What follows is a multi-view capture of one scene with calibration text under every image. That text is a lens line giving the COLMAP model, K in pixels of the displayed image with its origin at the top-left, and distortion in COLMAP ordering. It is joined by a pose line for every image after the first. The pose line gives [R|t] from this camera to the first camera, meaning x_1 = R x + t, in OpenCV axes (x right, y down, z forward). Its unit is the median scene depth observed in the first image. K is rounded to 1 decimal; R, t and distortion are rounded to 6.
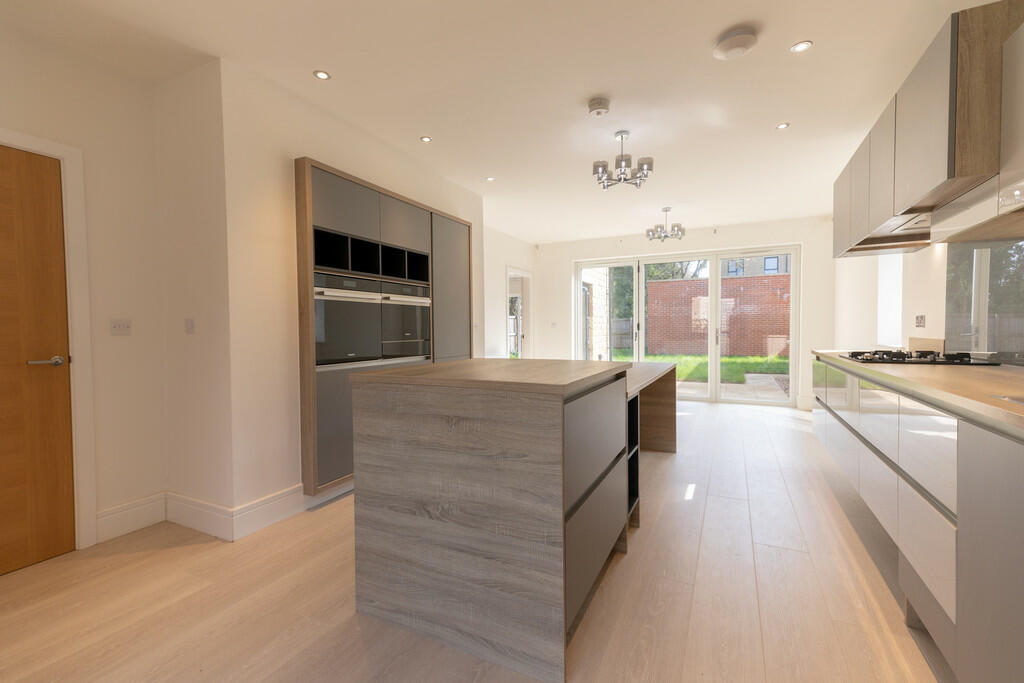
lens RADIAL K [[444.6, 0, 507.2], [0, 444.6, 341.7], [0, 0, 1]] dist [0.014853, -0.000366]
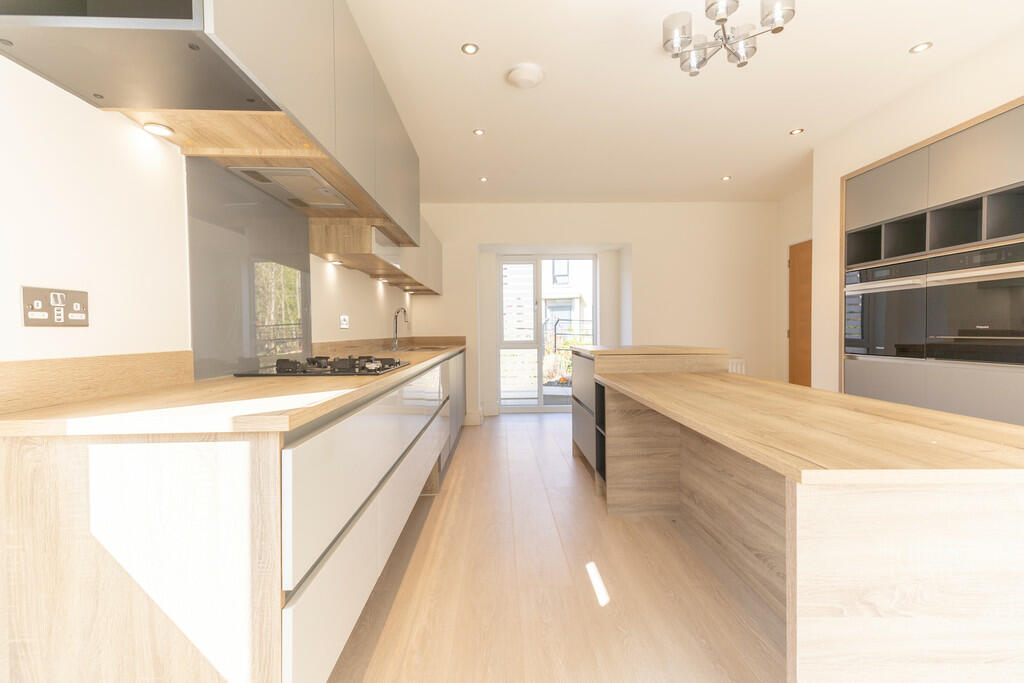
lens RADIAL K [[444.6, 0, 507.2], [0, 444.6, 341.7], [0, 0, 1]] dist [0.014853, -0.000366]
pose [[-0.884081, 0.027914, -0.466499, 0.838335], [0.002675, 0.998500, 0.054679, -0.040667], [0.467326, 0.047093, -0.882830, 1.538111]]
